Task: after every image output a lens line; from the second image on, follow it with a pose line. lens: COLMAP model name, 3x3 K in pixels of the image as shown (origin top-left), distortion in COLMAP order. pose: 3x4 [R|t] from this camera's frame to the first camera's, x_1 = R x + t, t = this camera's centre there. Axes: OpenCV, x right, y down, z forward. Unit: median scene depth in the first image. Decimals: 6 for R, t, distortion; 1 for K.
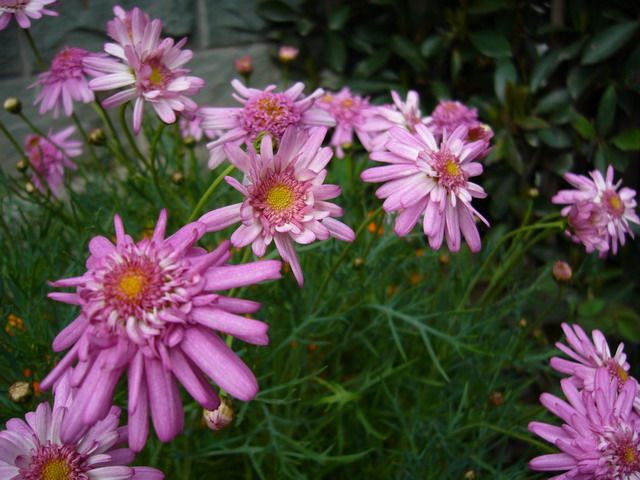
lens RADIAL K [[659.7, 0, 320.3], [0, 659.7, 239.7], [0, 0, 1]] dist [-0.084641, 0.000000]
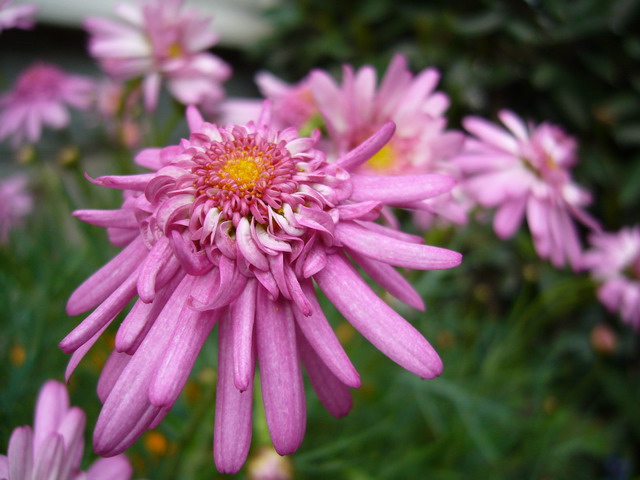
lens RADIAL K [[659.7, 0, 320.1], [0, 659.7, 240.8], [0, 0, 1]] dist [-0.084641, 0.000000]
pose [[0.992643, 0.041576, 0.113719, -0.284315], [-0.018784, 0.980705, -0.194588, 0.244496], [-0.119615, 0.191020, 0.974271, 0.428082]]
